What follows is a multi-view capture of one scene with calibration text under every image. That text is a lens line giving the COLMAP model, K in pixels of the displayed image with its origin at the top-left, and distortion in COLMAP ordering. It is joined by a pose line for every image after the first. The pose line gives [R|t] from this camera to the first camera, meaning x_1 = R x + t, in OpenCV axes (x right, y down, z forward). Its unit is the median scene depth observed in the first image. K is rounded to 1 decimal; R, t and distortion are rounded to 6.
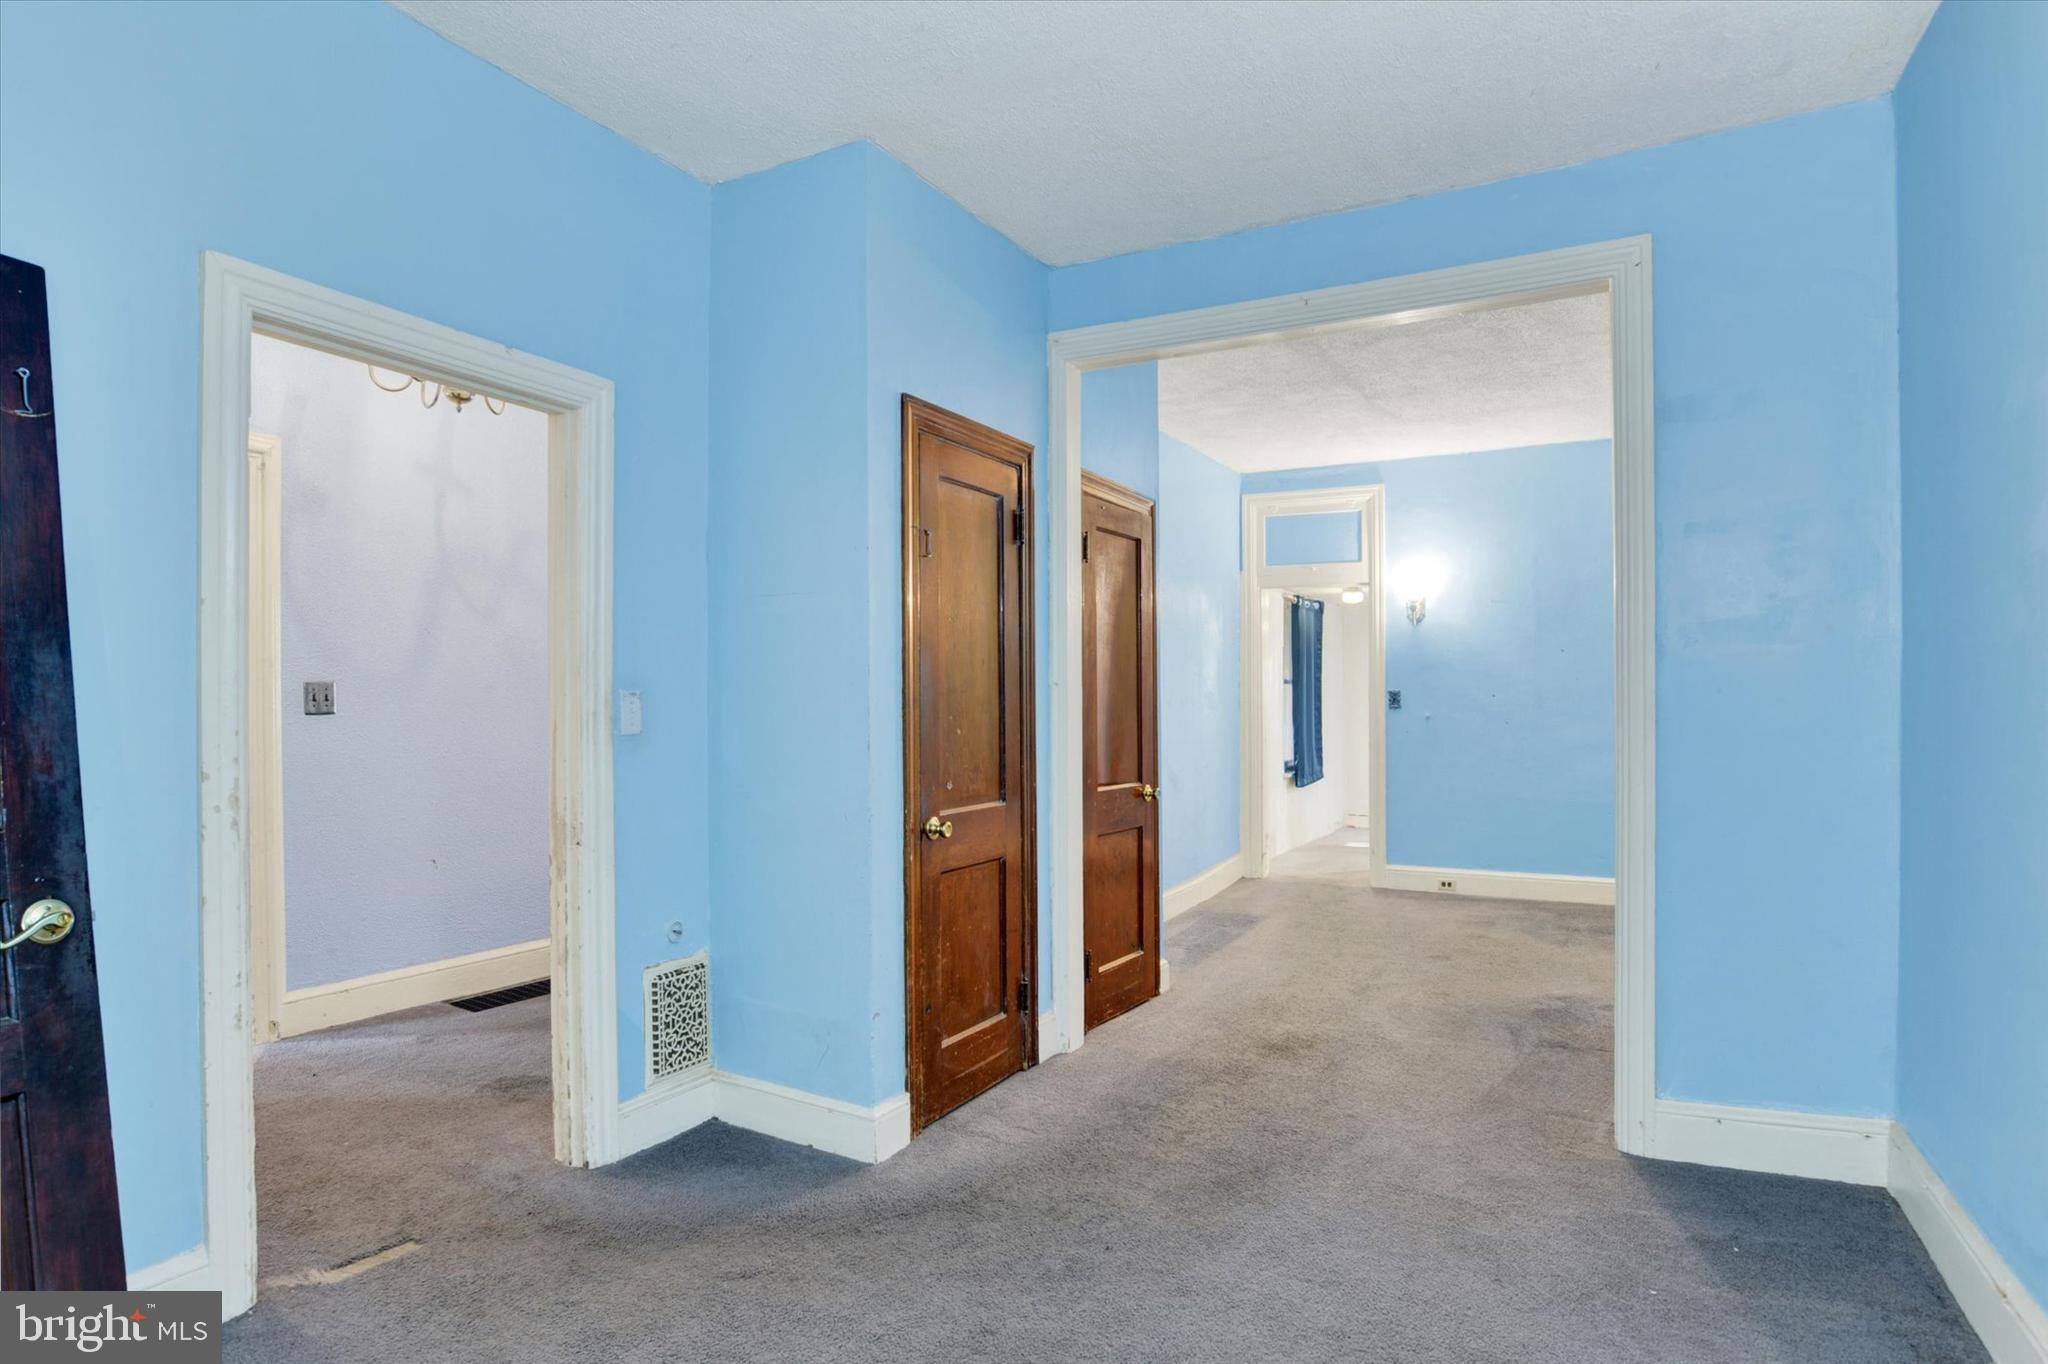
lens RADIAL K [[1080.0, 0, 1024.0], [0, 1080.0, 682.0], [0, 0, 1]] dist [-0.000216, -0.000088]
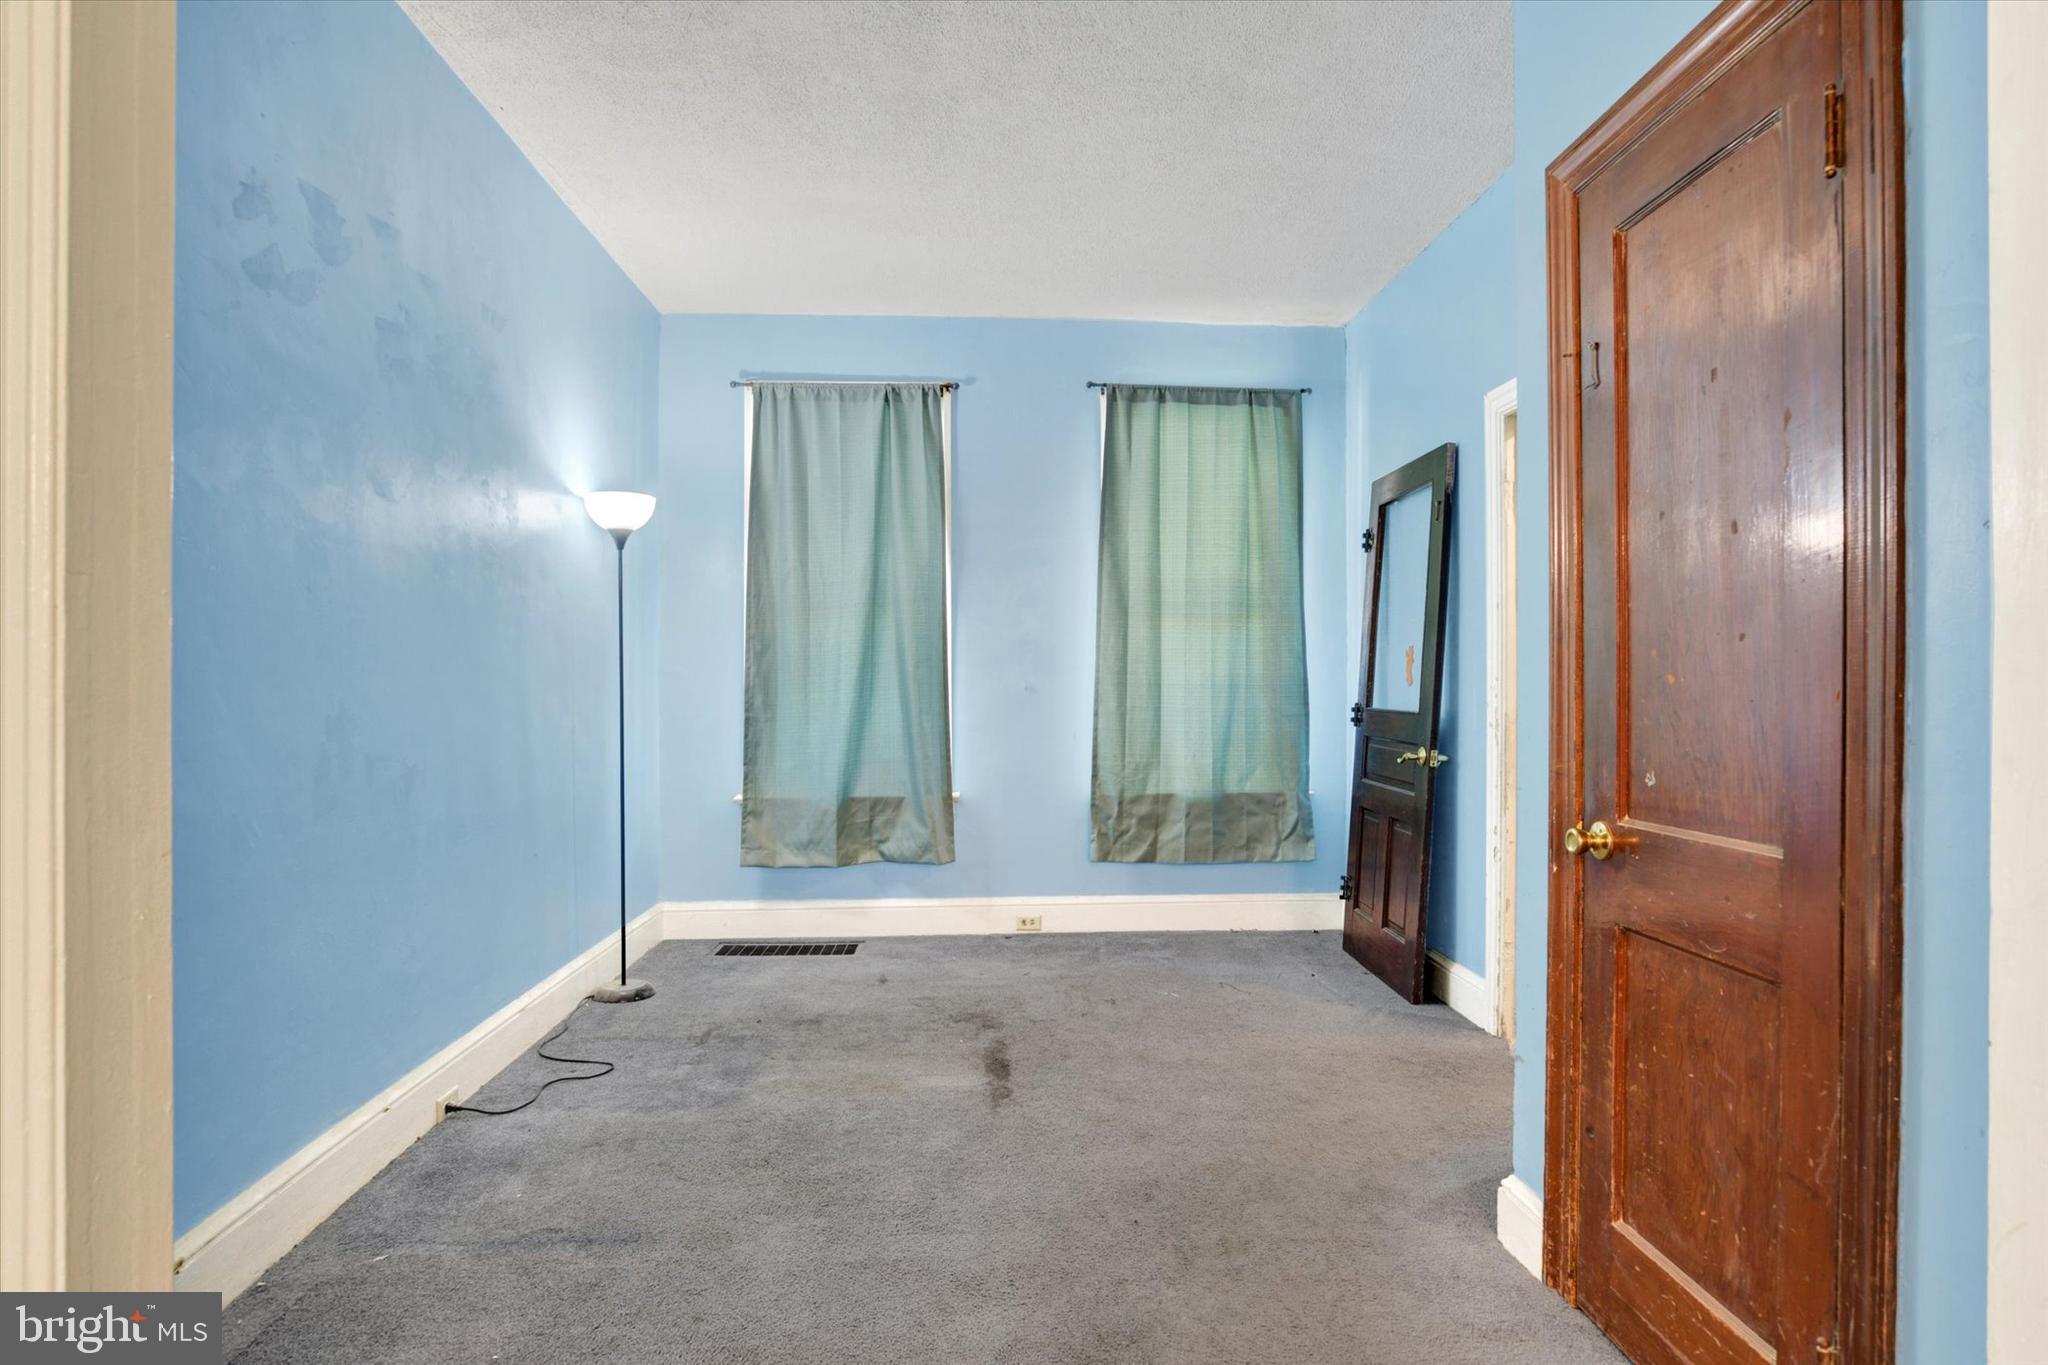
lens RADIAL K [[1080.0, 0, 1024.0], [0, 1080.0, 682.5], [0, 0, 1]] dist [-0.000216, -0.000088]
pose [[-0.843596, -0.000763, -0.536978, 0.495859], [0.018025, 0.999395, -0.029738, 0.059590], [0.536676, -0.034765, -0.843072, 1.318299]]
